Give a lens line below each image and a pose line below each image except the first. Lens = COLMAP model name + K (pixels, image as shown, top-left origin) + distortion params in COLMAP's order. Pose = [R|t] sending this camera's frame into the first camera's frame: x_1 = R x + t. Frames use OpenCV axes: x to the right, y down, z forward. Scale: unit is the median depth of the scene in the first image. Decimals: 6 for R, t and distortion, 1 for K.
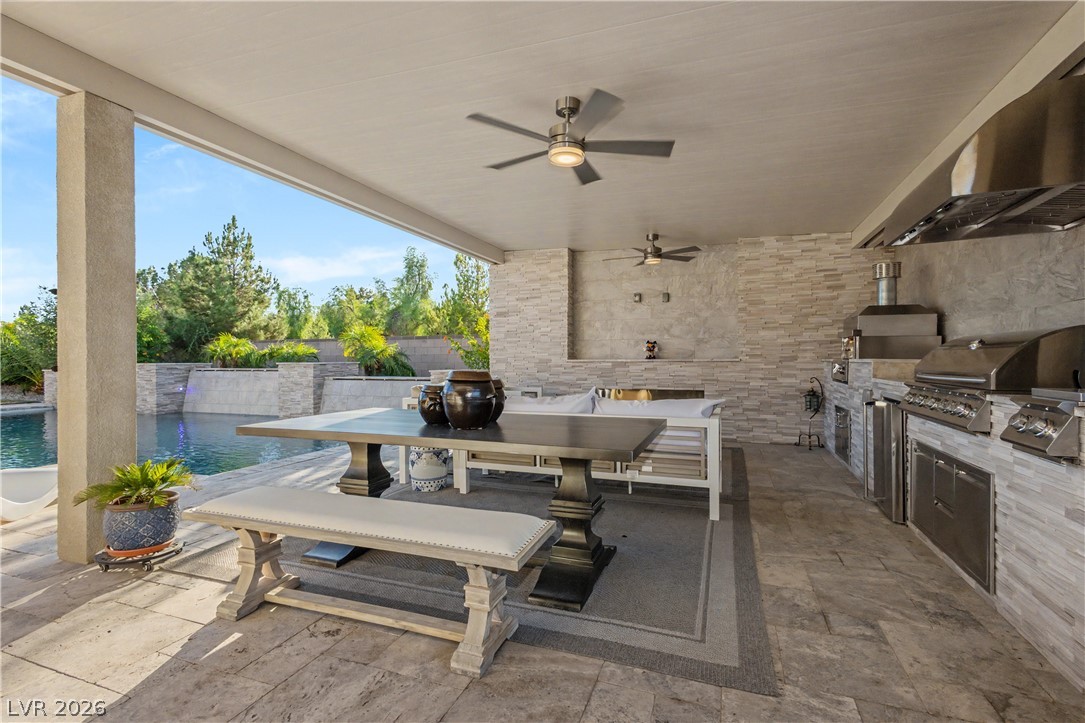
lens RADIAL K [[513.5, 0, 557.4], [0, 513.5, 355.3], [0, 0, 1]] dist [0.002563, 0.000313]
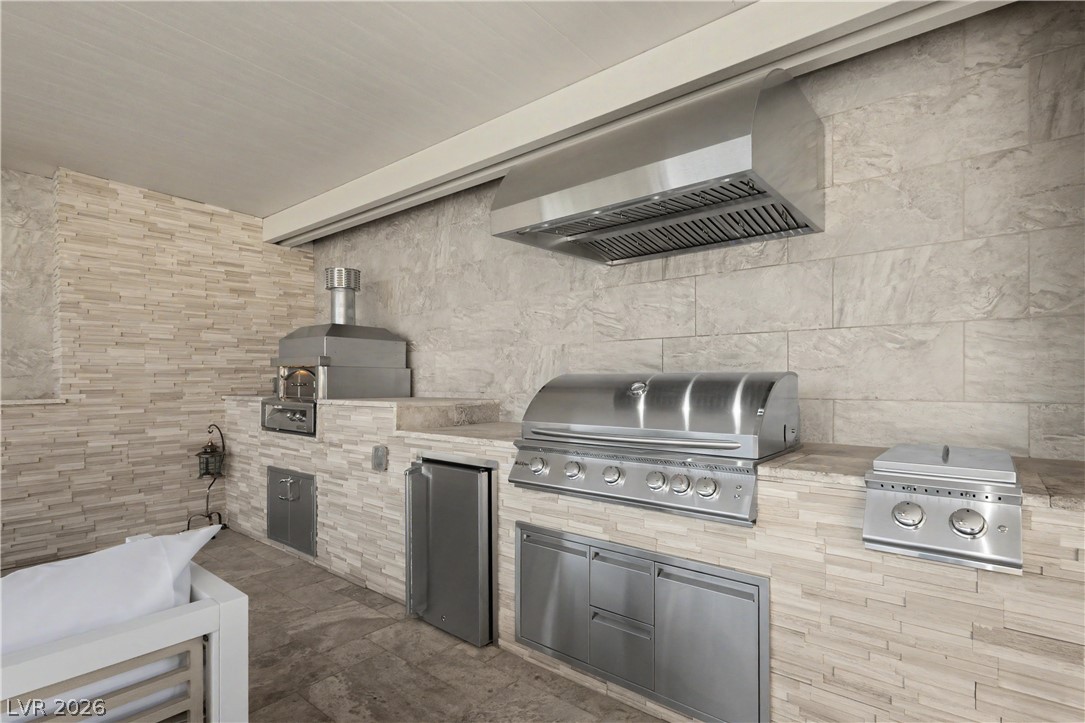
lens RADIAL K [[513.5, 0, 546.8], [0, 513.5, 383.3], [0, 0, 1]] dist [0.002563, 0.000313]
pose [[0.334666, -0.004503, 0.942326, 0.025478], [-0.004037, 0.999973, 0.006212, -0.014762], [-0.942328, -0.005884, 0.334639, 0.370923]]
